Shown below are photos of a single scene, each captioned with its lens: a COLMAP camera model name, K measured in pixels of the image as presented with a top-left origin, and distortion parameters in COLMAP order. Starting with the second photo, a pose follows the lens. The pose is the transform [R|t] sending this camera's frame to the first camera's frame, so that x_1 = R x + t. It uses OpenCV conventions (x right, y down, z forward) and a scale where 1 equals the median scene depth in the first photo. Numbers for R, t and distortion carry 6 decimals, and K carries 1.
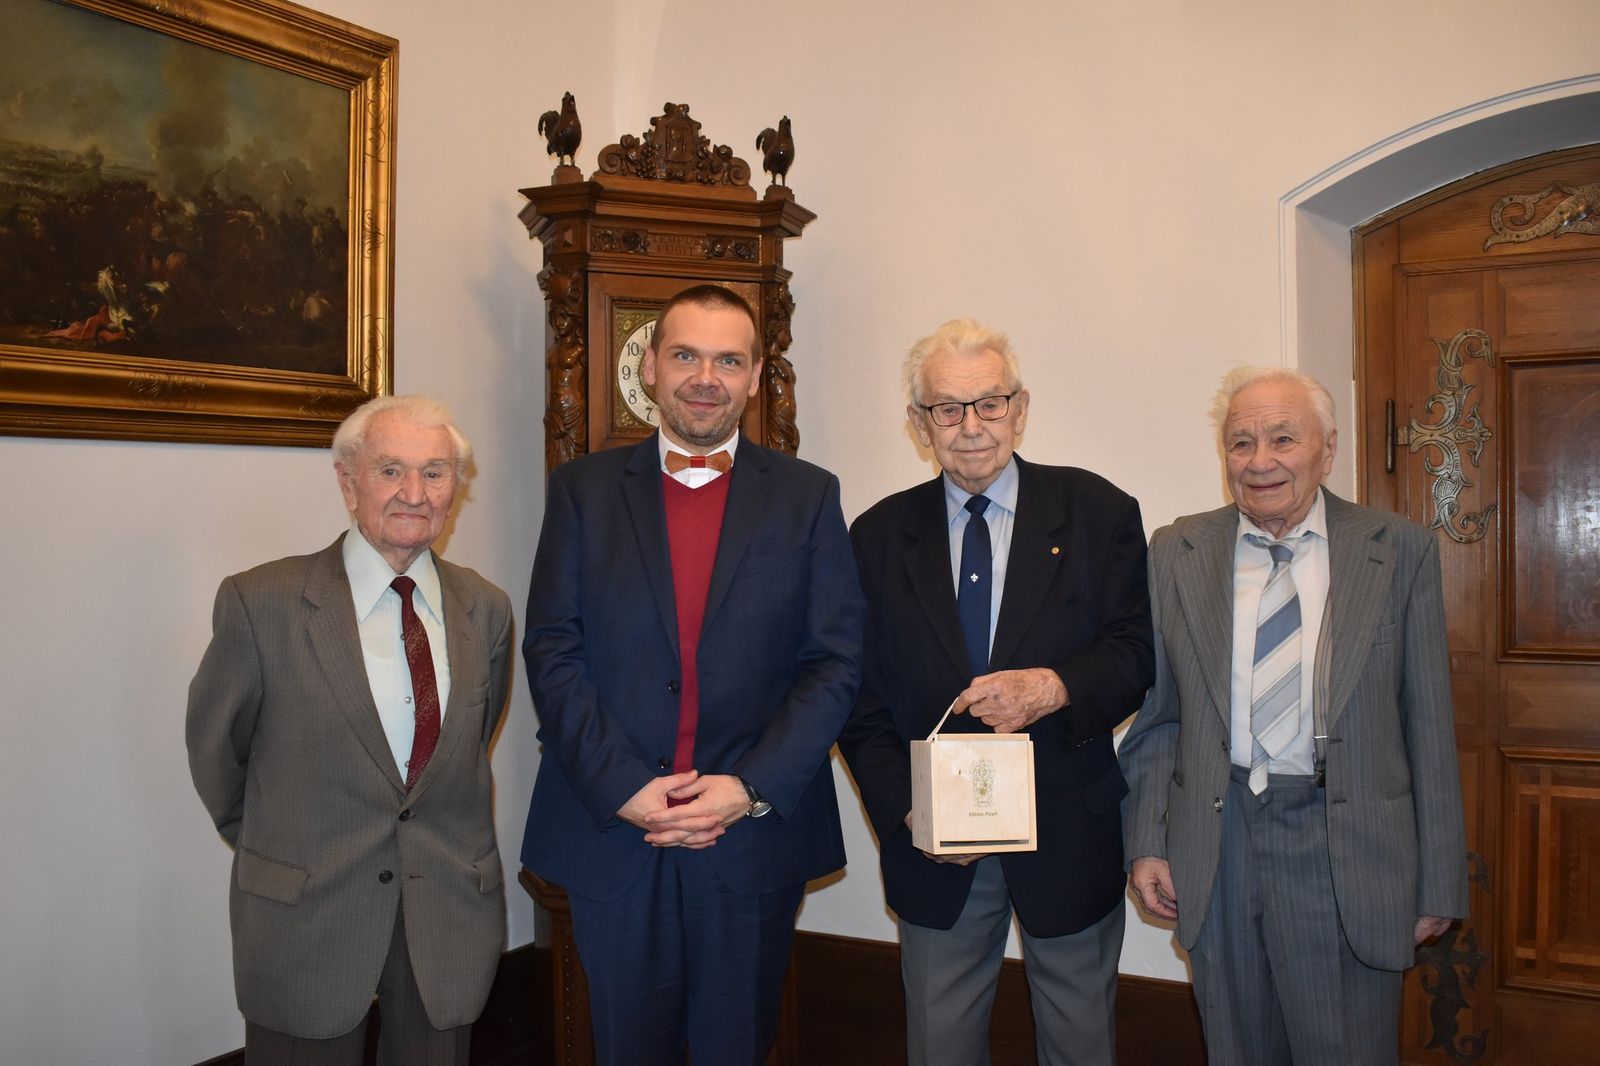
lens RADIAL K [[1480.0, 0, 824.1], [0, 1480.0, 548.6], [0, 0, 1]] dist [-0.071984, 0.000000]
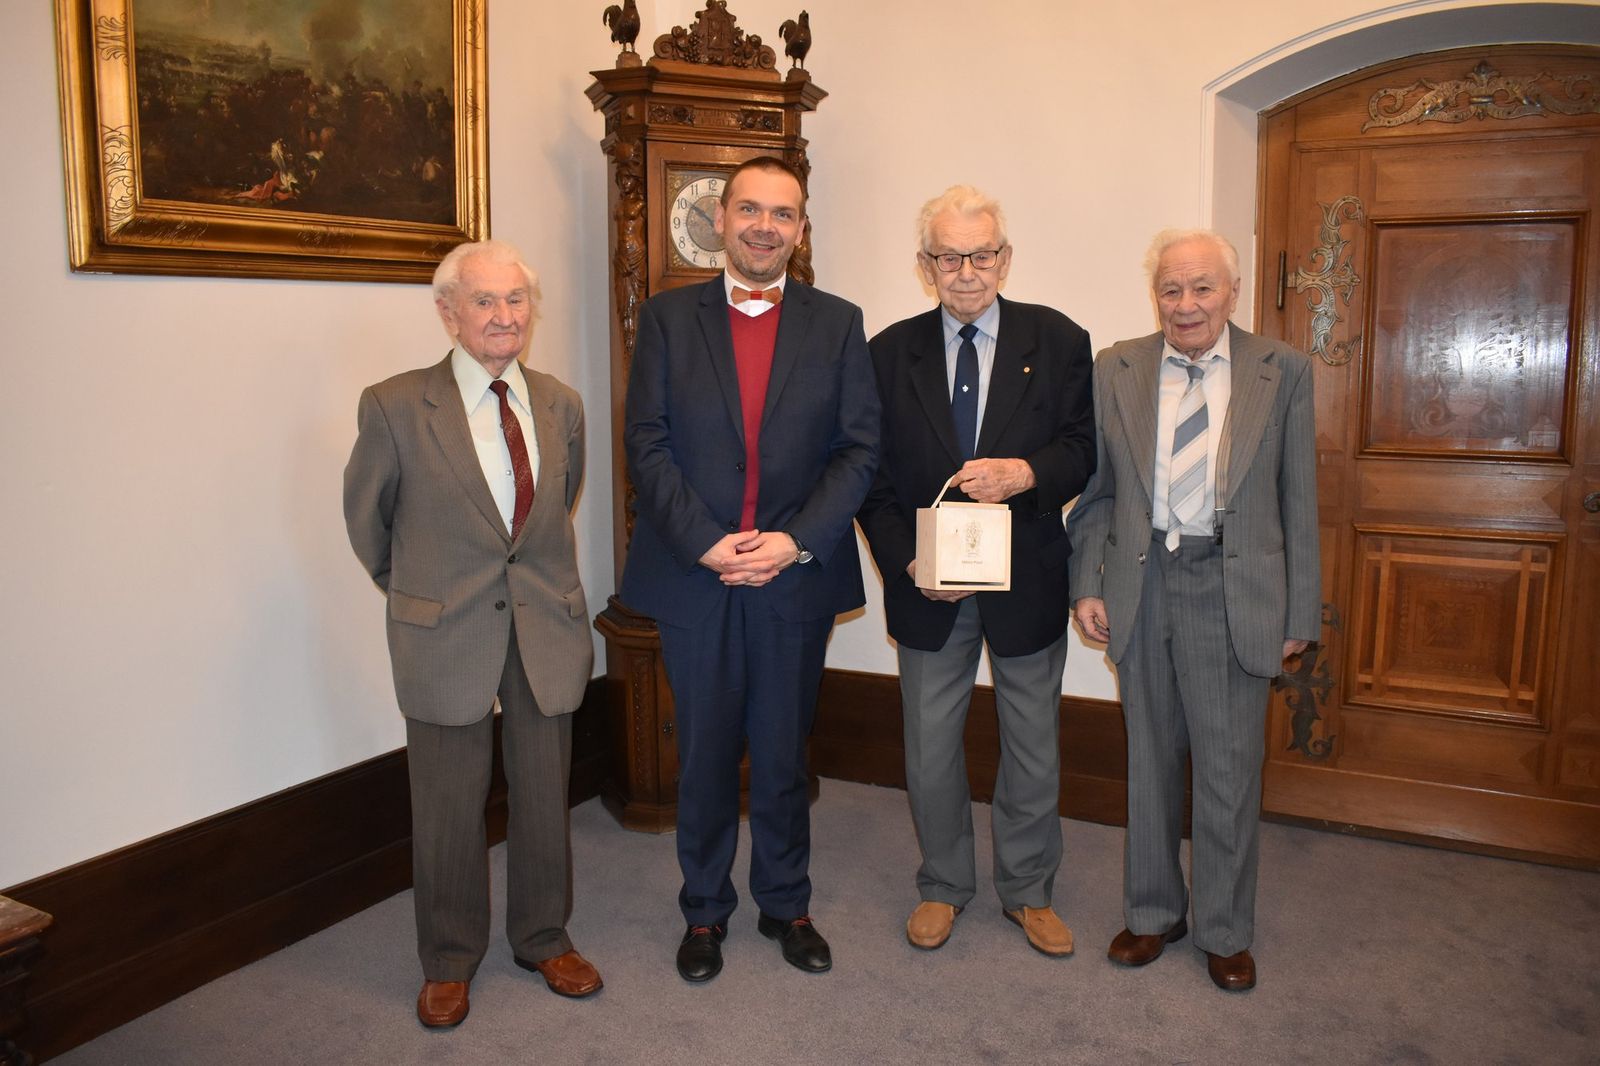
lens RADIAL K [[1278.3, 0, 819.4], [0, 1278.3, 553.2], [0, 0, 1]] dist [-0.094487, 0.017332]
pose [[0.999737, 0.001417, 0.022872, -0.041010], [-0.004664, 0.989777, 0.142545, 0.003946], [-0.022436, -0.142615, 0.989524, -0.109956]]
